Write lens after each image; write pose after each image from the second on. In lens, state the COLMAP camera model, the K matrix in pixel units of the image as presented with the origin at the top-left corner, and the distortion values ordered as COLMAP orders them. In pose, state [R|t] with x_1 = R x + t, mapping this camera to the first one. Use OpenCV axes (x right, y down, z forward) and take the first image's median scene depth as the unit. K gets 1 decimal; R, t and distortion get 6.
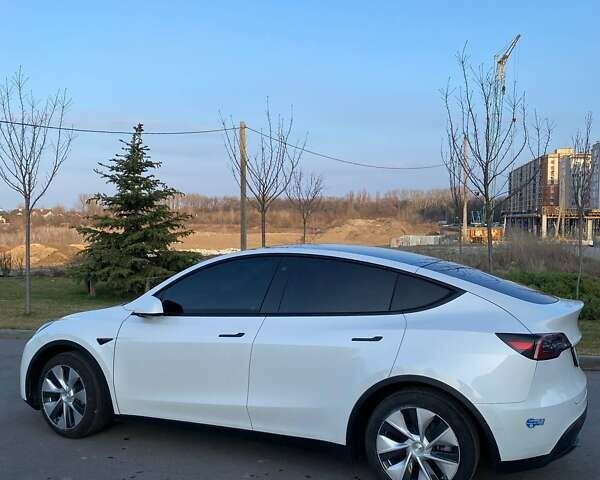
lens RADIAL K [[594.8, 0, 298.0], [0, 594.8, 238.6], [0, 0, 1]] dist [0.025229, -0.010996]
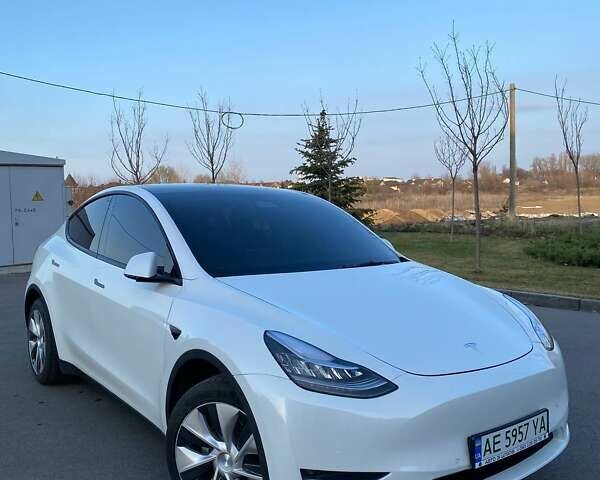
lens RADIAL K [[594.8, 0, 298.0], [0, 594.8, 238.6], [0, 0, 1]] dist [0.025229, -0.010996]
pose [[0.795607, 0.020035, -0.605482, 0.656275], [0.013184, 0.998644, 0.050367, 0.027959], [0.605670, -0.048055, 0.794264, -0.101392]]
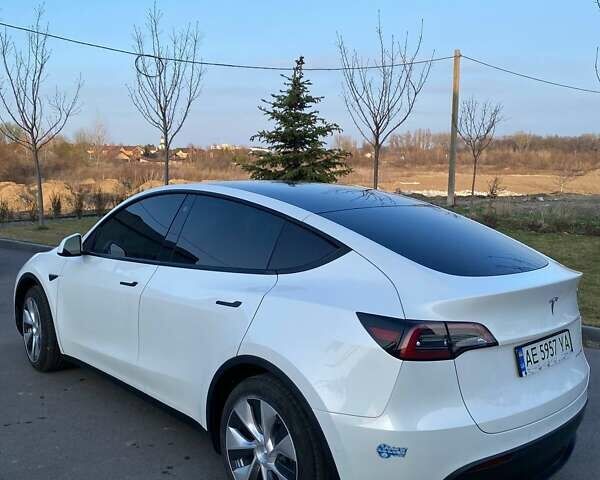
lens RADIAL K [[595.2, 0, 309.9], [0, 595.2, 242.3], [0, 0, 1]] dist [0.056826, -0.003371]
pose [[0.922232, 0.057842, -0.382285, 0.184580], [-0.017665, 0.994017, 0.107784, 0.001918], [0.386232, -0.092649, 0.917737, 0.124016]]
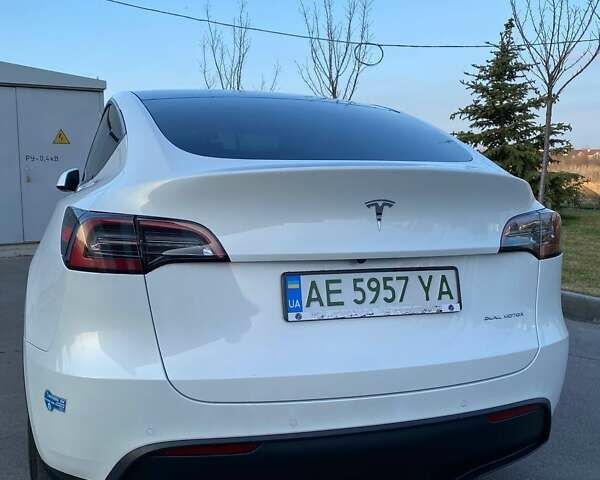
lens RADIAL K [[594.8, 0, 298.0], [0, 594.8, 238.6], [0, 0, 1]] dist [0.025229, -0.010996]
pose [[0.643648, 0.083149, -0.760791, 0.286352], [-0.010560, 0.994951, 0.099806, 0.047866], [0.765249, -0.056206, 0.641276, 0.291759]]
